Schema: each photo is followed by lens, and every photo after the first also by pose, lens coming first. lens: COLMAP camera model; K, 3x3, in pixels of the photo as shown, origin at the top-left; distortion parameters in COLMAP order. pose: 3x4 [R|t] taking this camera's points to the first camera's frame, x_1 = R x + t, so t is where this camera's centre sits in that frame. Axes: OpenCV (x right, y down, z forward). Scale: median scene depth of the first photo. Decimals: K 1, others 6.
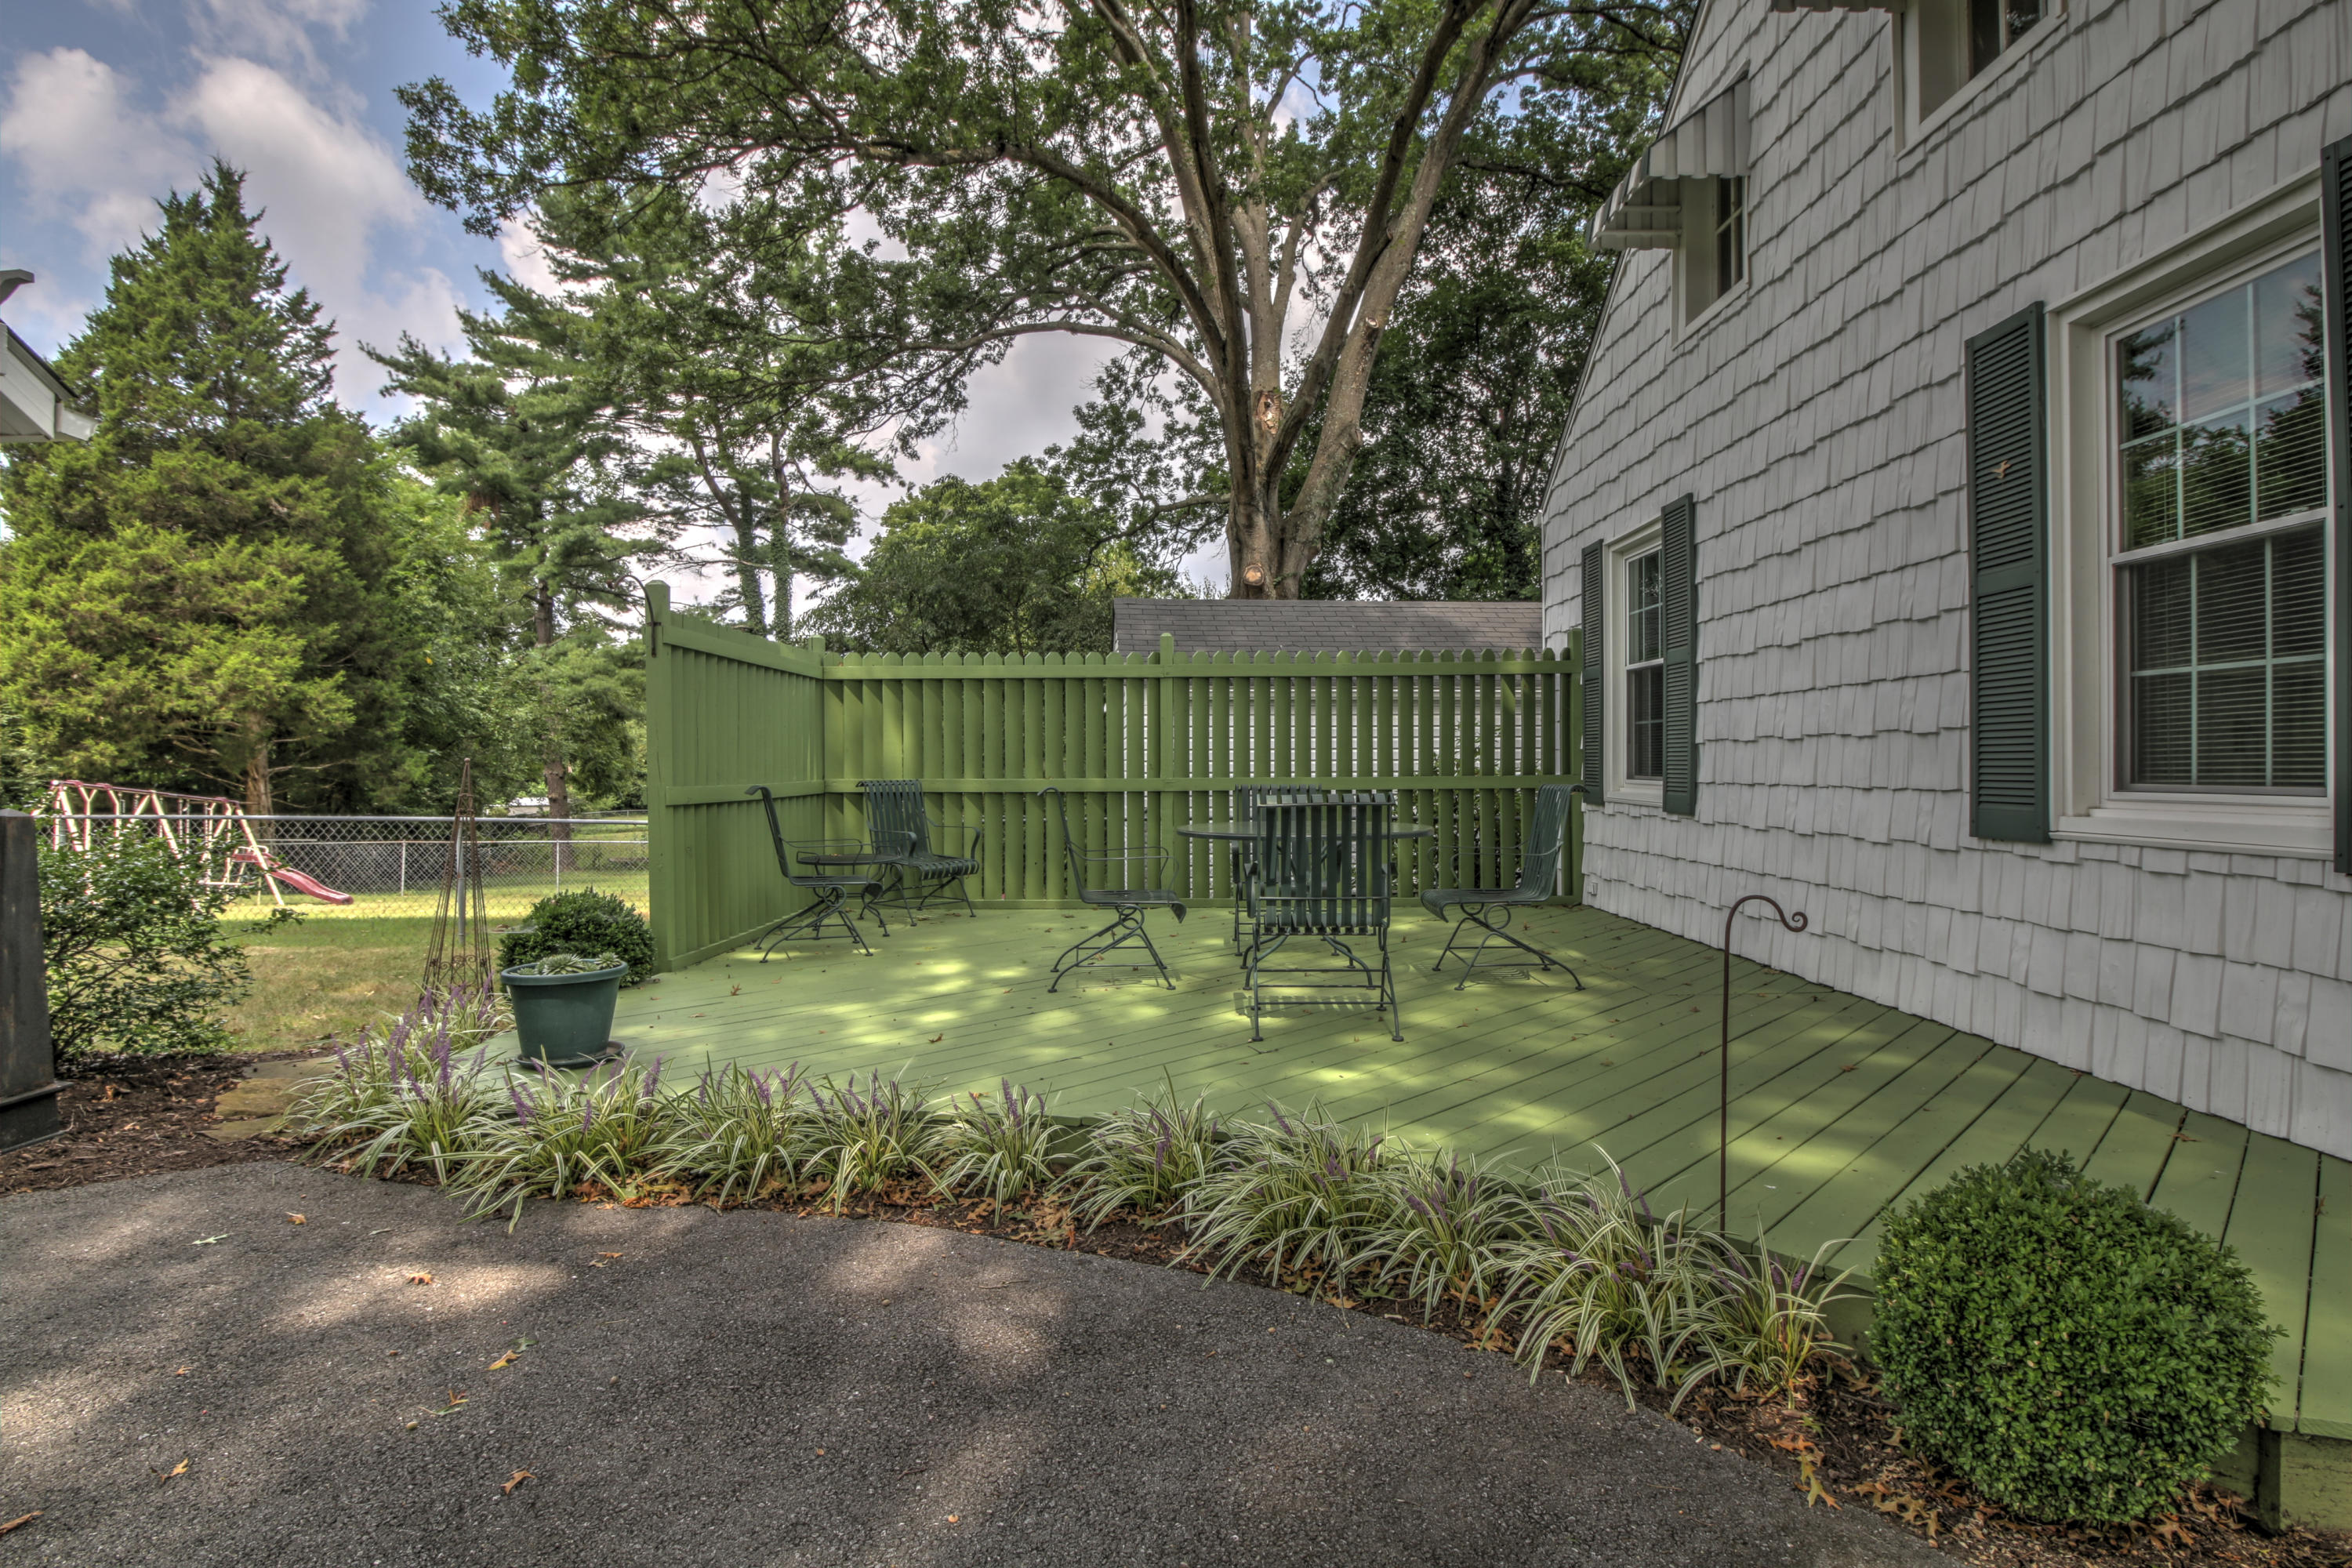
lens RADIAL K [[1163.3, 0, 1173.6], [0, 1163.3, 767.9], [0, 0, 1]] dist [-0.006276, -0.009598]
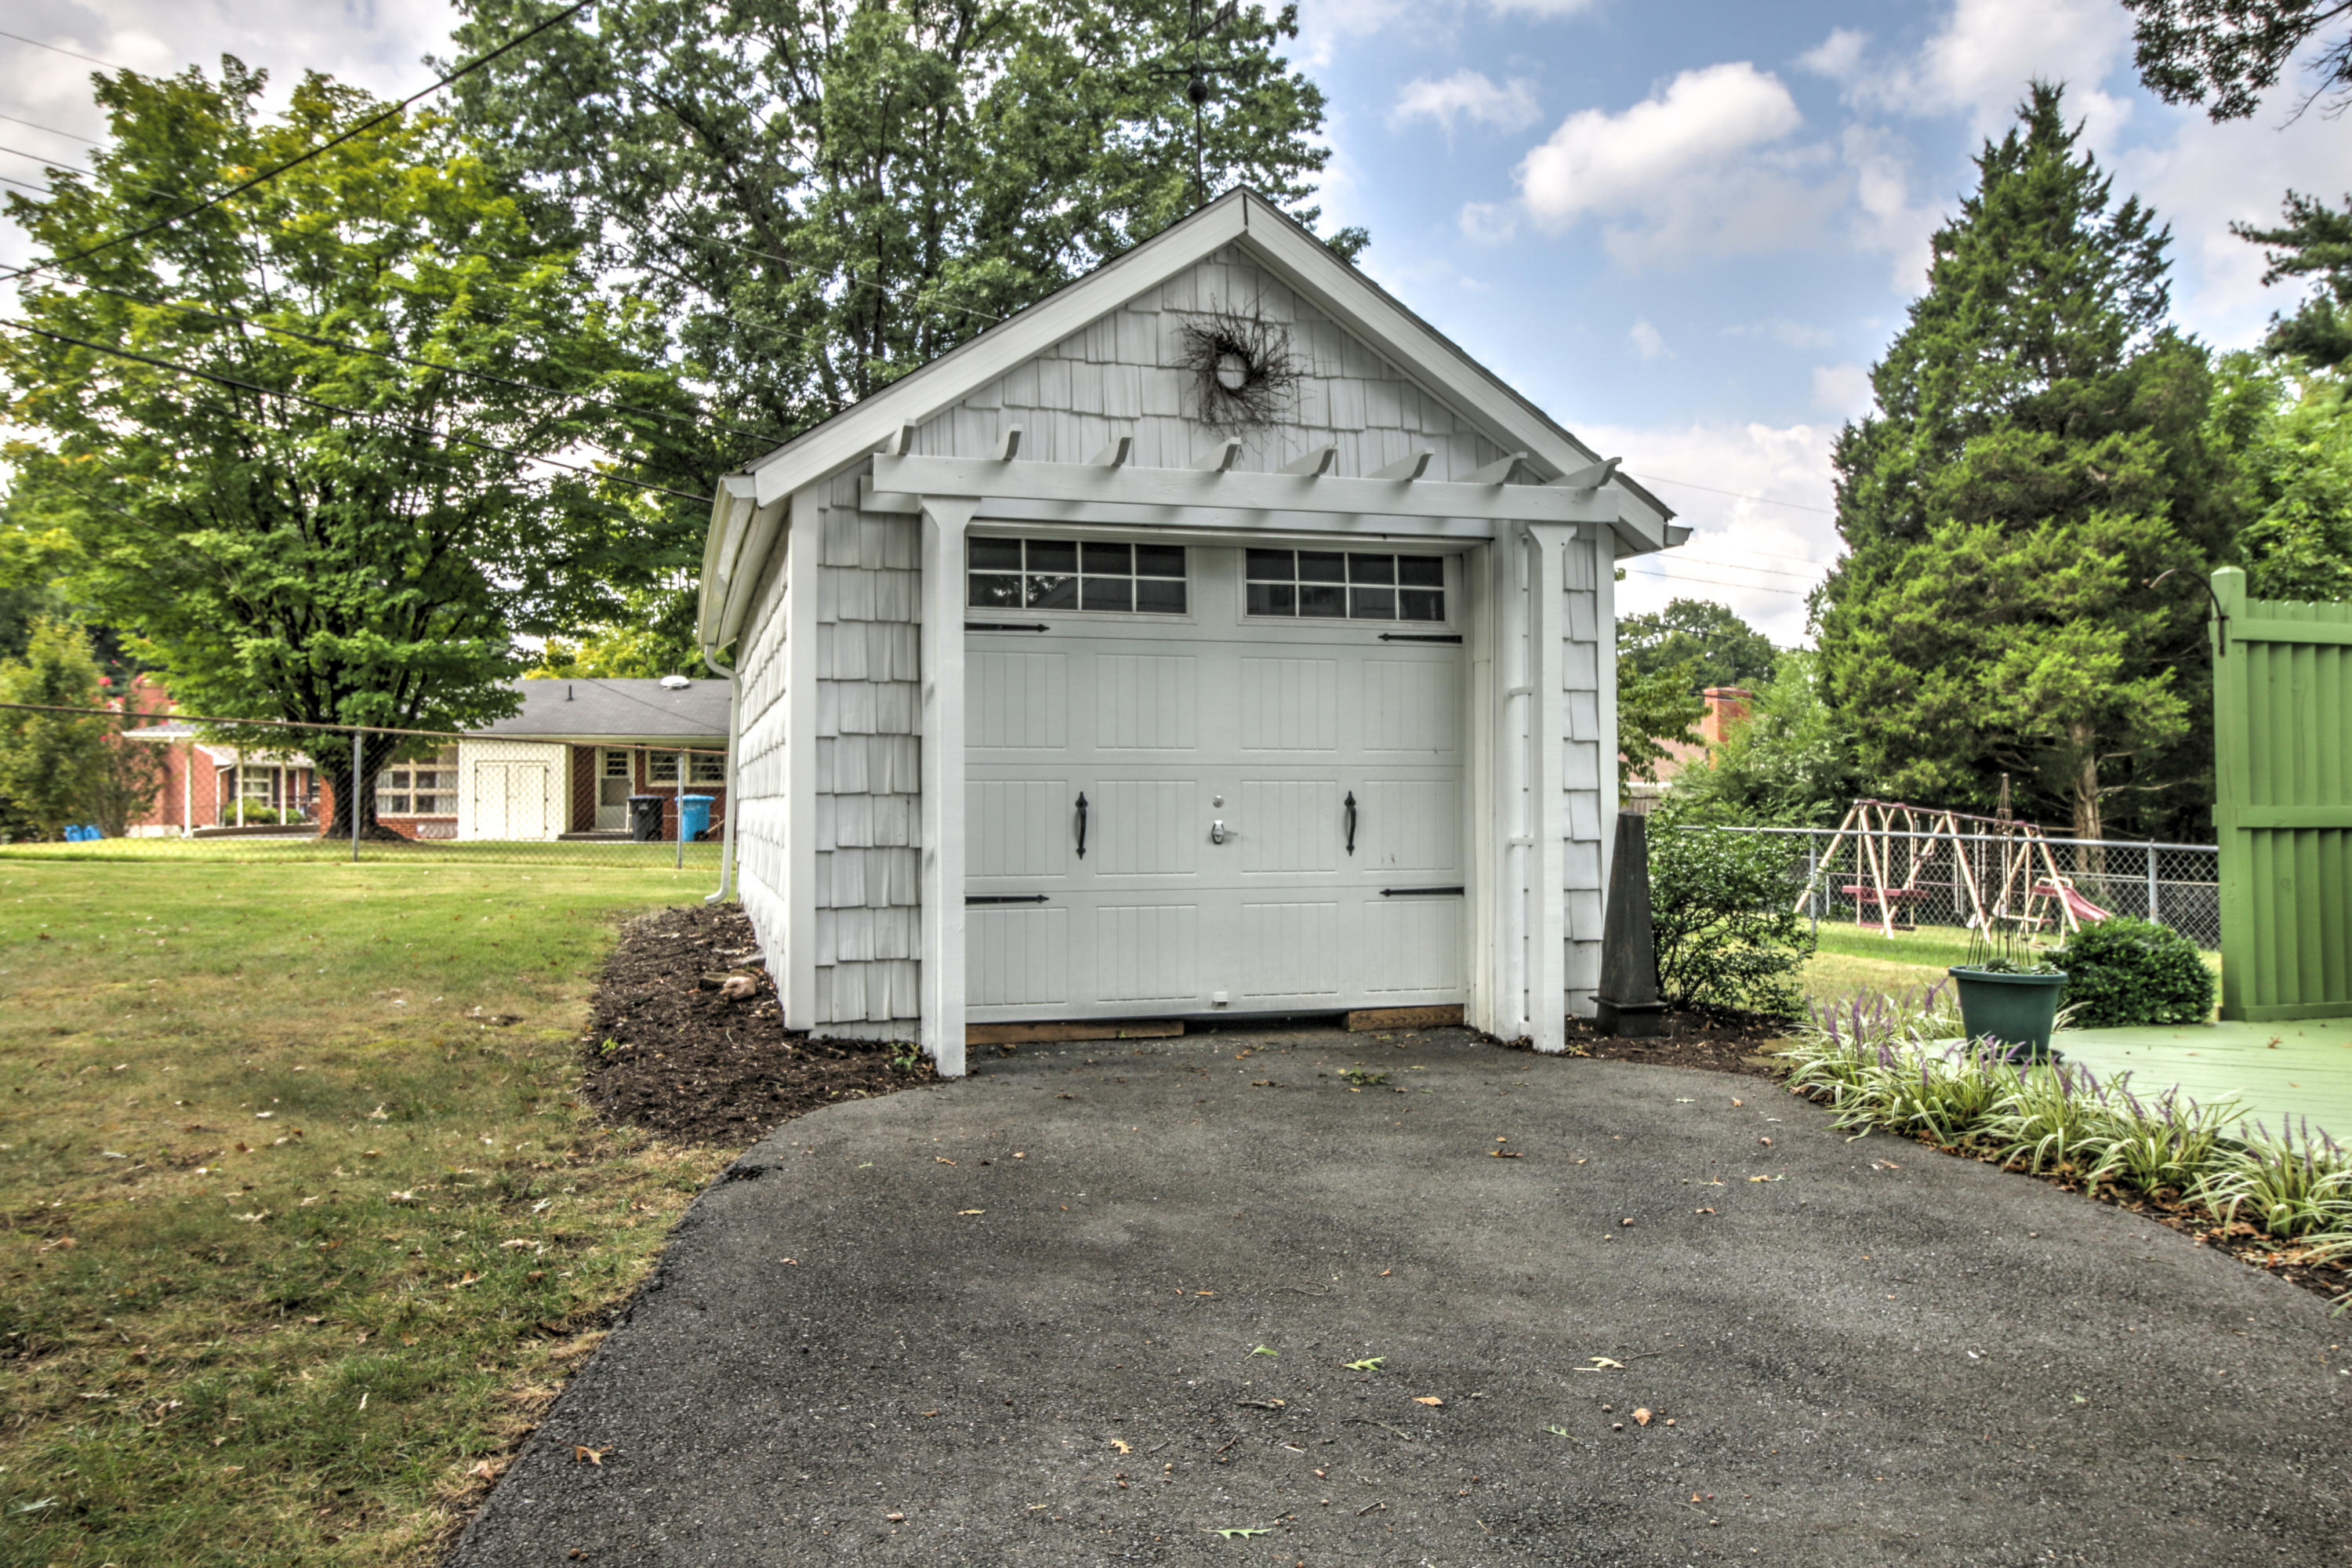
lens RADIAL K [[1684.5, 0, 1165.1], [0, 1684.5, 781.8], [0, 0, 1]] dist [0.006157, -0.011275]
pose [[0.346186, -0.001864, -0.938164, 0.138482], [-0.002858, 0.999991, -0.003042, 0.001078], [0.938162, 0.003734, 0.346177, -0.054099]]
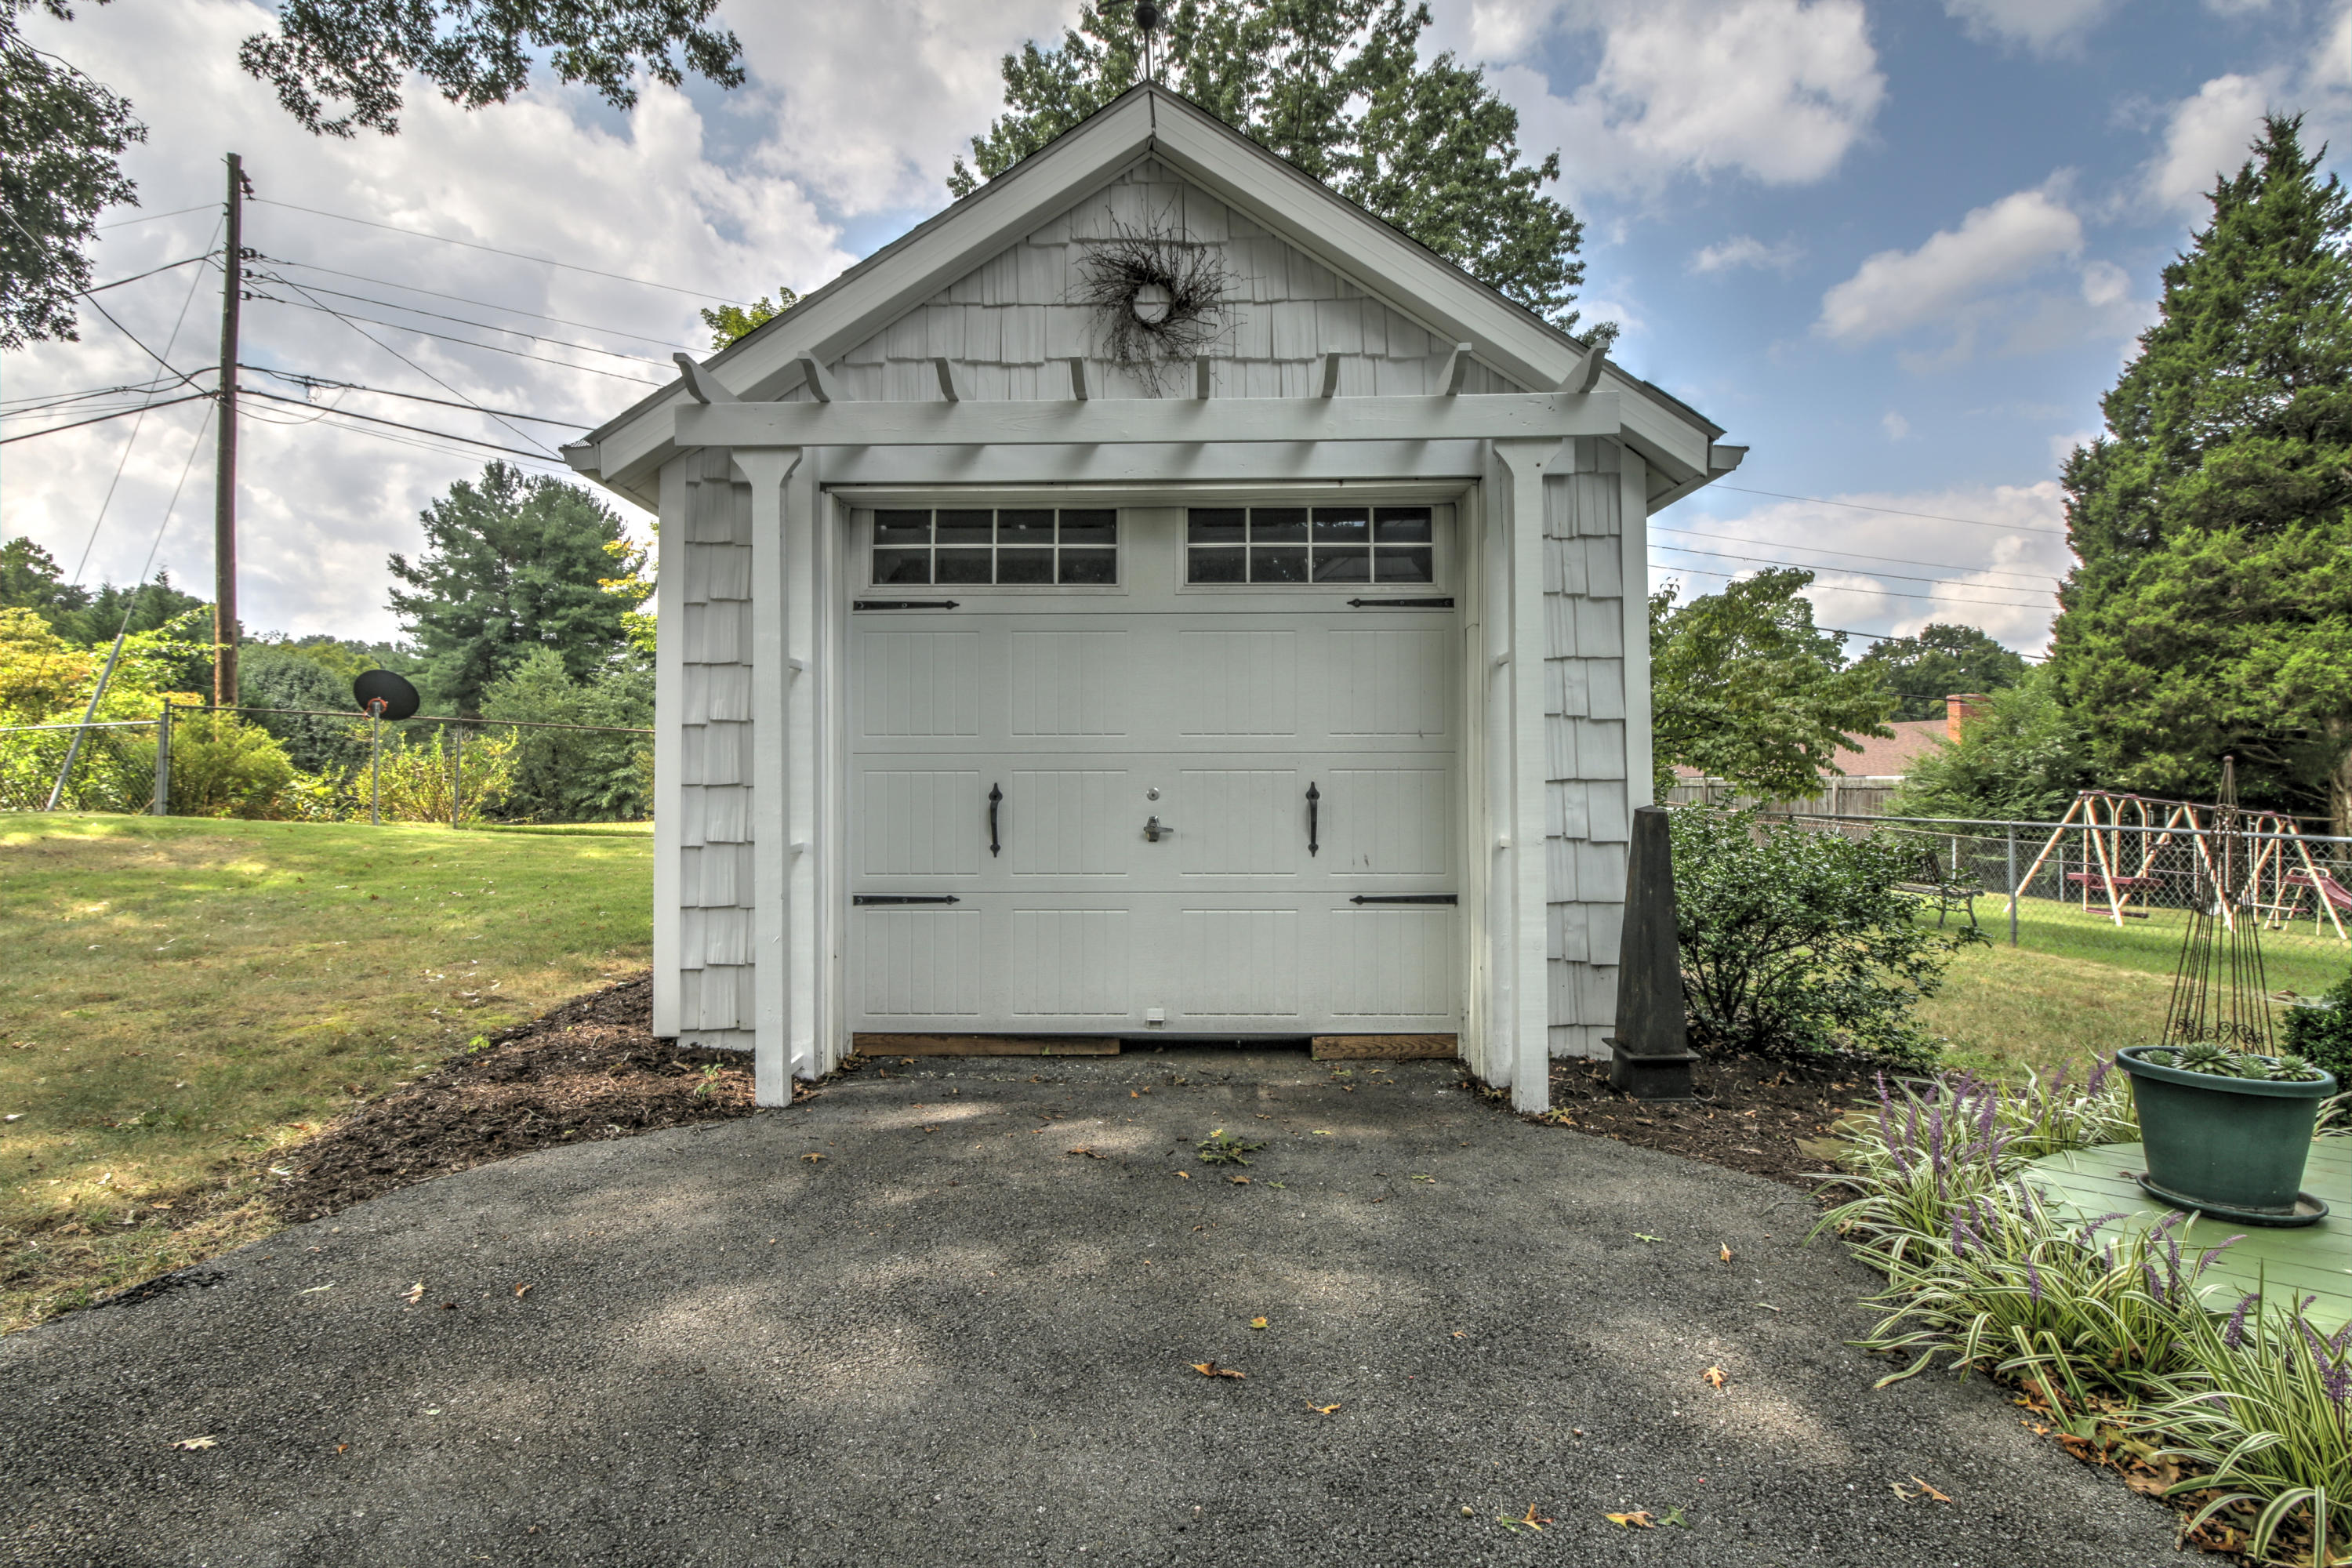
lens RADIAL K [[1163.3, 0, 1171.8], [0, 1163.3, 769.4], [0, 0, 1]] dist [-0.006276, -0.009598]
pose [[0.057648, -0.009859, -0.998288, 0.021823], [-0.000668, 0.999951, -0.009914, 0.001747], [0.998337, 0.001238, 0.057639, 0.075364]]
